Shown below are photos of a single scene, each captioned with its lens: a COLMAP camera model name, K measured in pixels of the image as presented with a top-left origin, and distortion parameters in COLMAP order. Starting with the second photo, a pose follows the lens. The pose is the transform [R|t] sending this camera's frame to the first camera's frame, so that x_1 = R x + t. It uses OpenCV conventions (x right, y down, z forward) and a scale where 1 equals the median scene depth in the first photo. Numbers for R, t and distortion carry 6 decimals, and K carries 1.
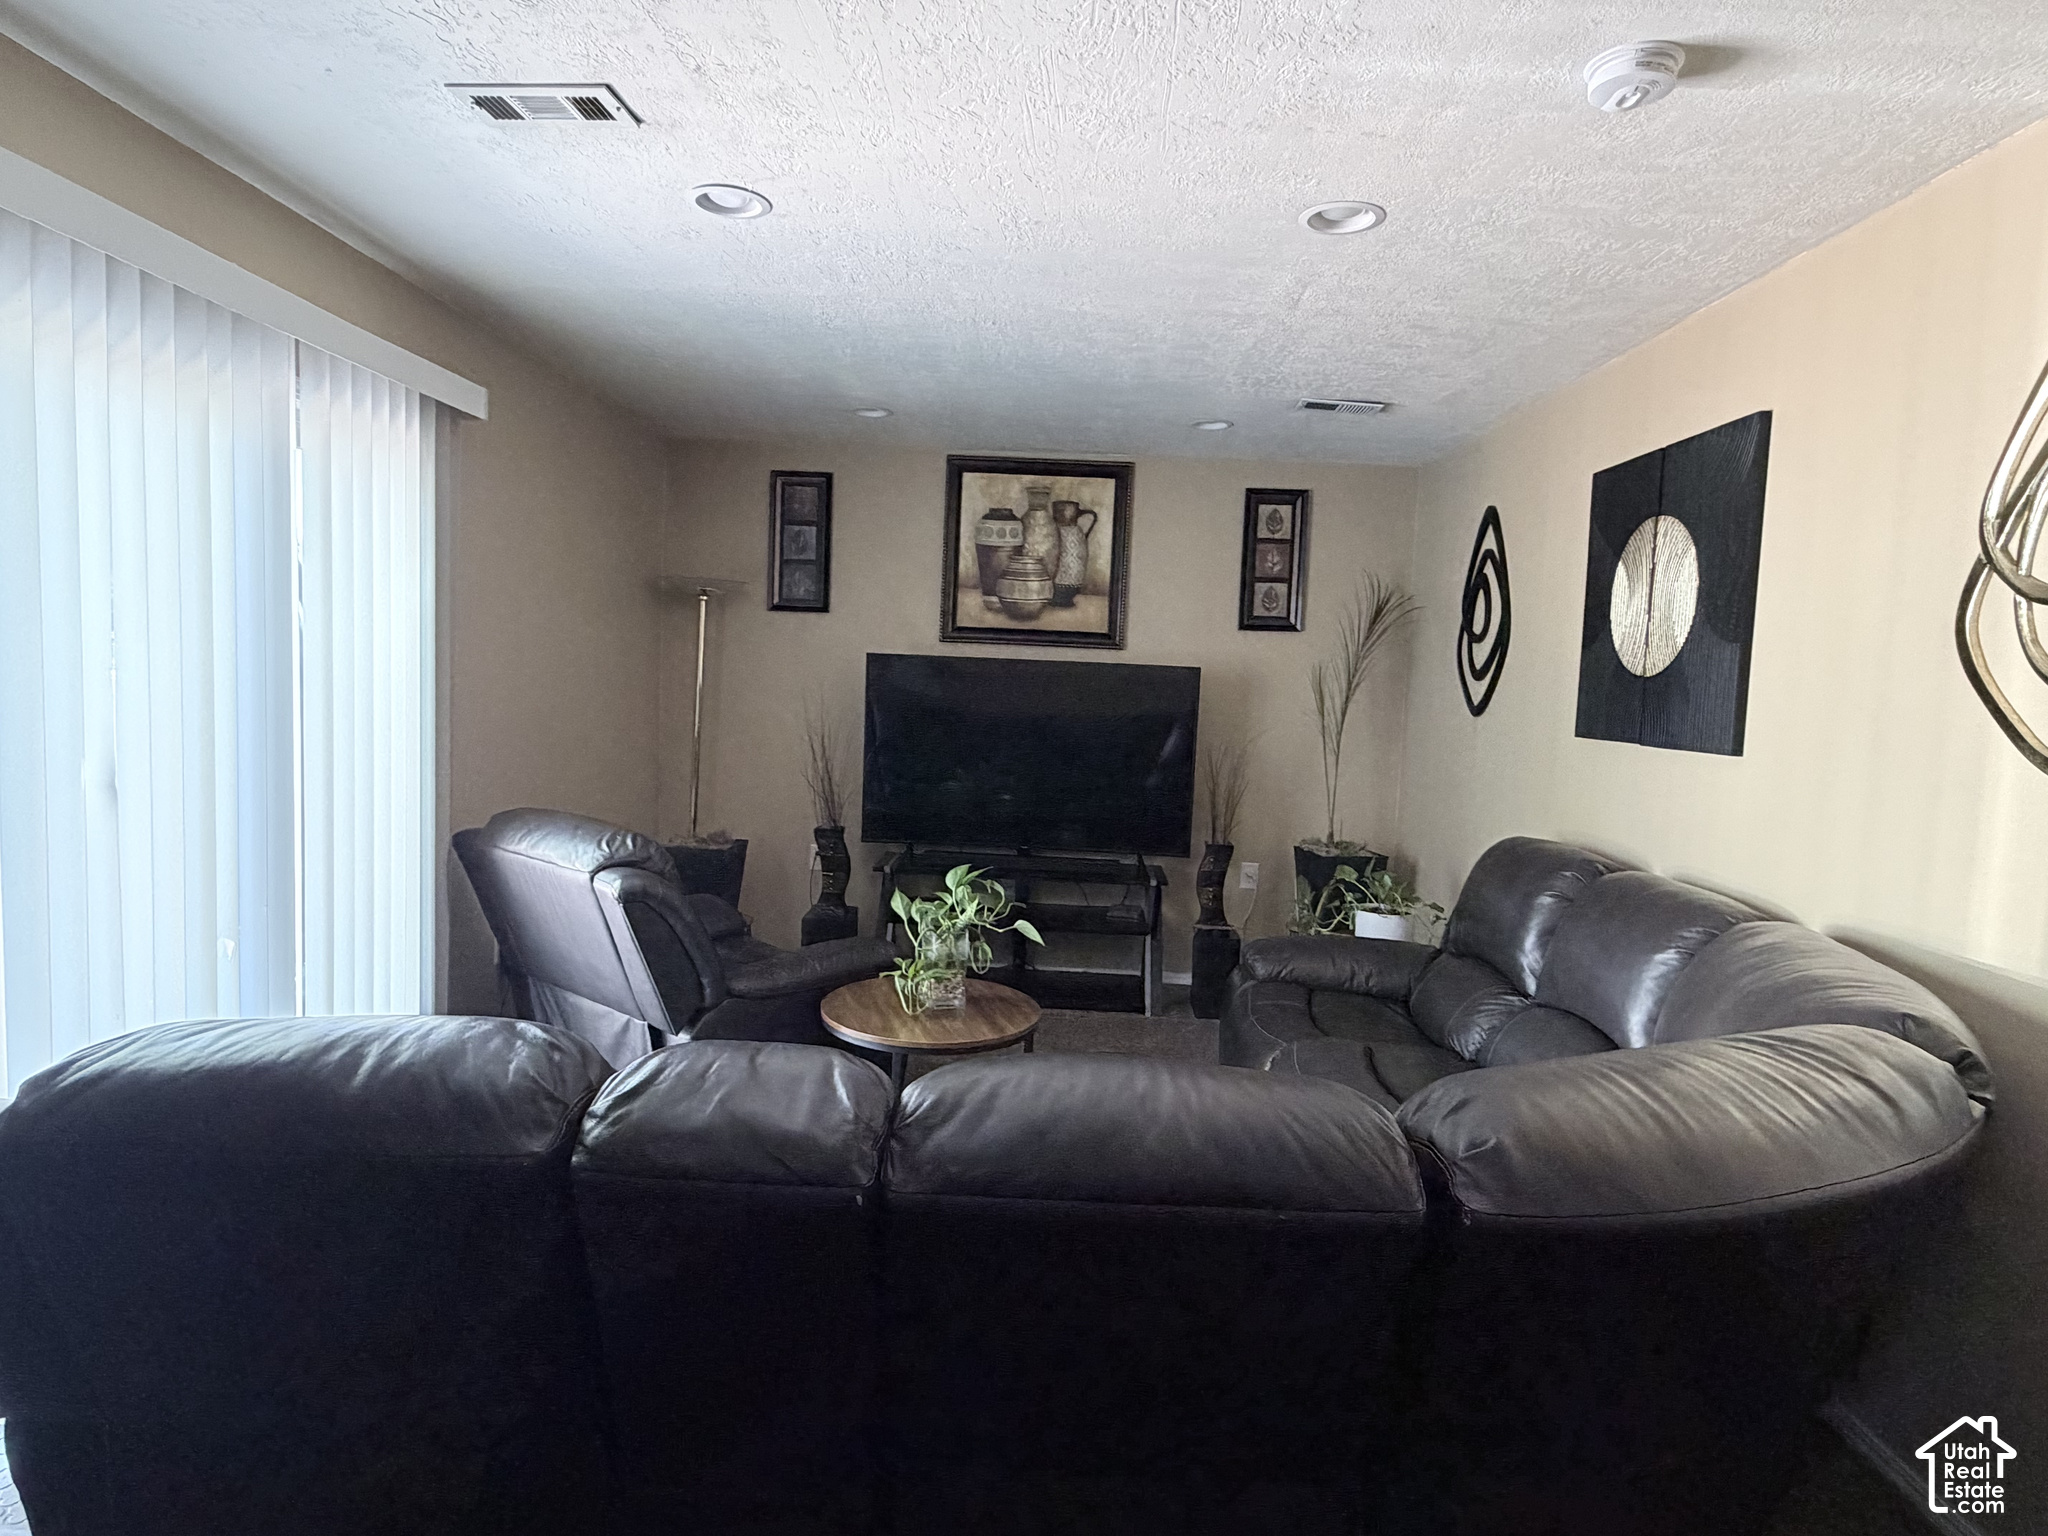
lens RADIAL K [[1119.5, 0, 1021.2], [0, 1119.5, 762.8], [0, 0, 1]] dist [0.004535, 0.000130]
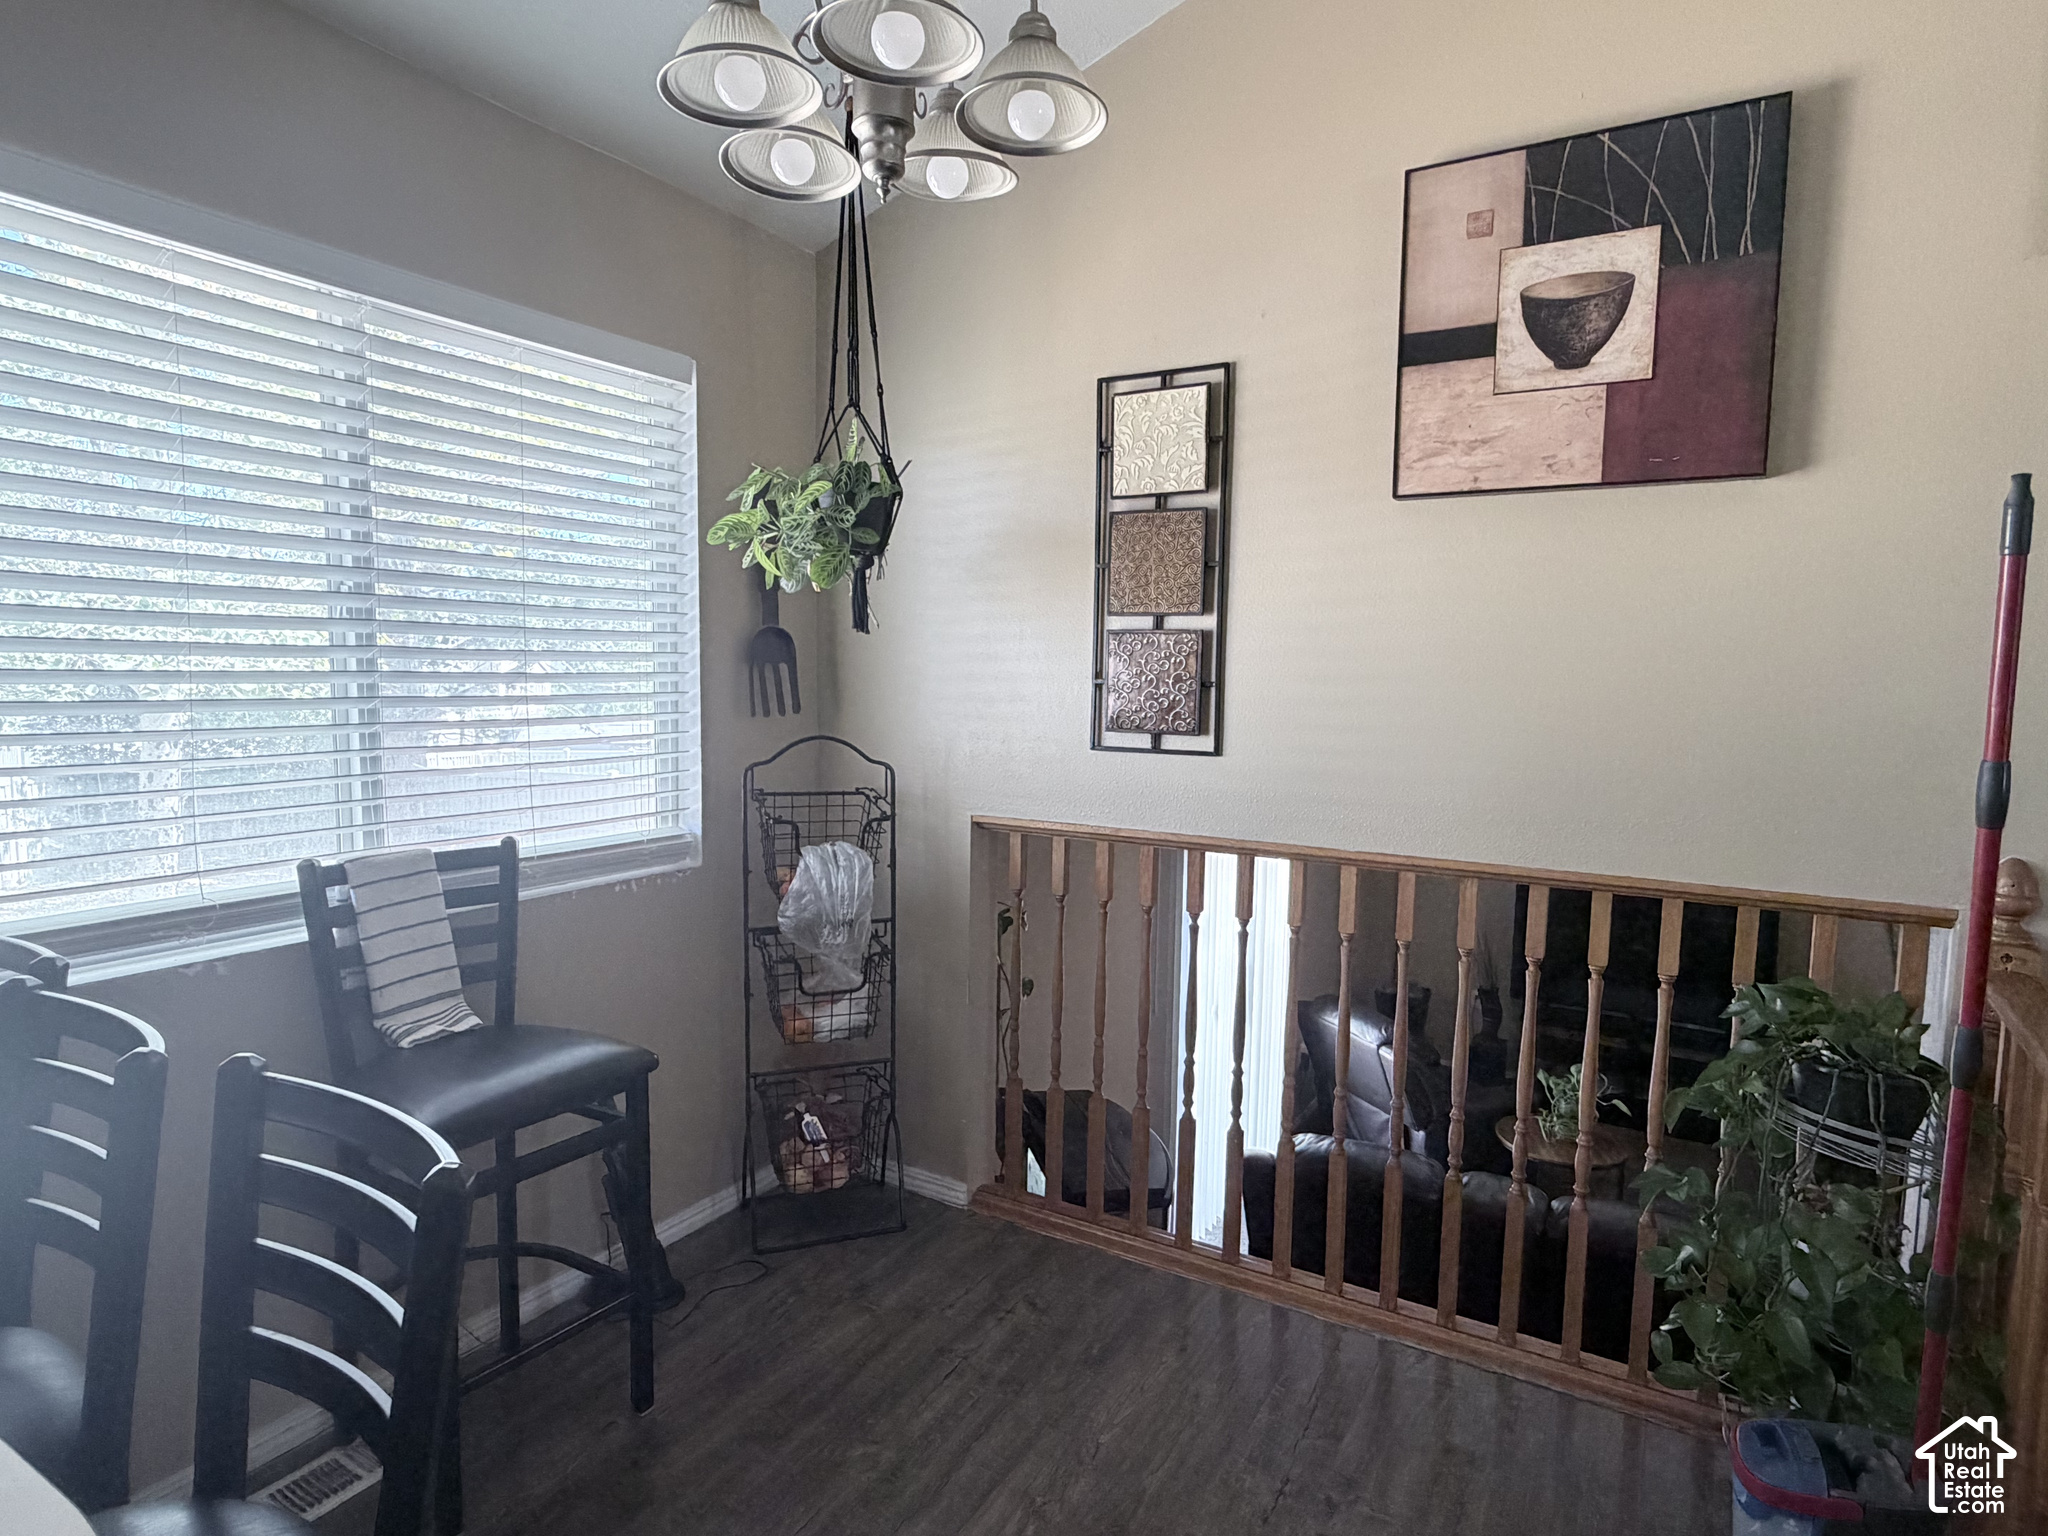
lens RADIAL K [[1119.5, 0, 1027.2], [0, 1119.5, 768.6], [0, 0, 1]] dist [0.004535, 0.000130]
pose [[0.864214, 0.016636, -0.502850, 0.078040], [-0.018143, 0.999834, 0.001897, -0.378664], [0.502798, 0.007484, 0.864372, -1.036300]]
